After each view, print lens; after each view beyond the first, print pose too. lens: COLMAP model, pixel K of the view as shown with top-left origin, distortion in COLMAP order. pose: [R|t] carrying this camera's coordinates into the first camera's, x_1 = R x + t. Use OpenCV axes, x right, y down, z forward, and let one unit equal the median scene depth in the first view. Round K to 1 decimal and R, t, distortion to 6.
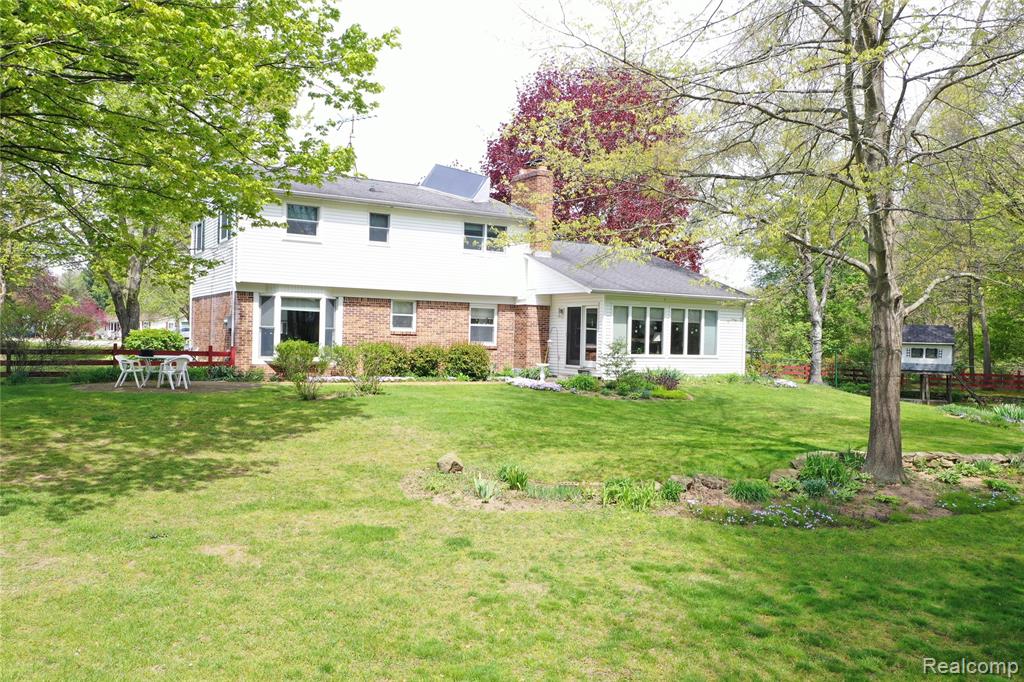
lens RADIAL K [[820.0, 0, 512.5], [0, 820.0, 339.3], [0, 0, 1]] dist [0.018266, -0.005546]
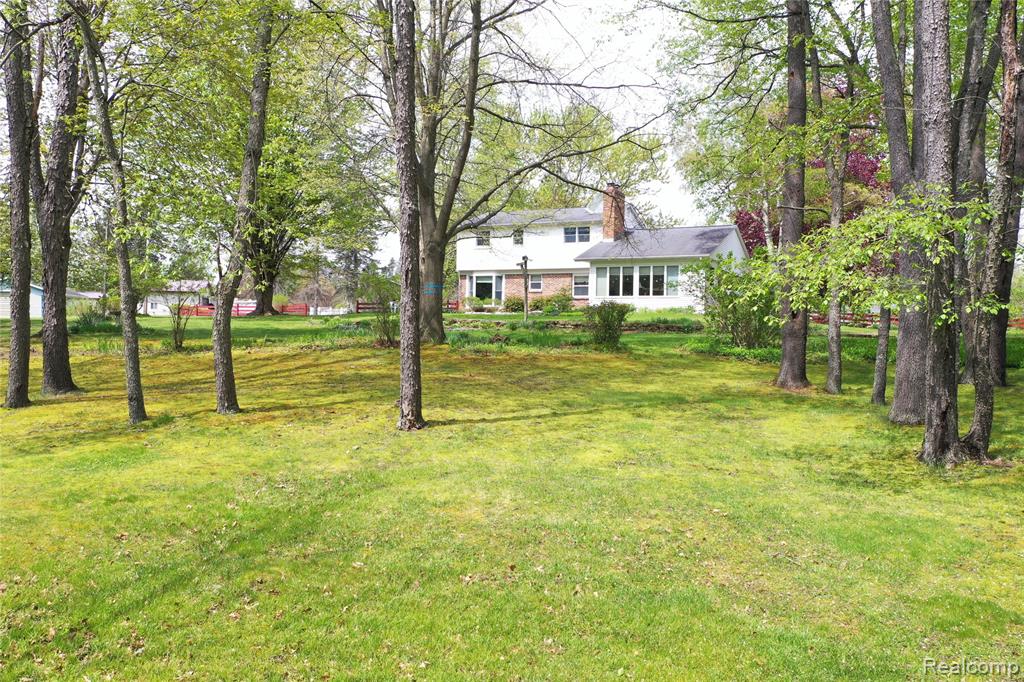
lens RADIAL K [[820.0, 0, 512.0], [0, 820.0, 340.9], [0, 0, 1]] dist [0.018266, -0.005546]
pose [[0.515064, -0.007397, -0.857120, 1.436654], [-0.008265, 0.999873, -0.013596, 0.129943], [0.857112, 0.014087, 0.514938, -0.005441]]
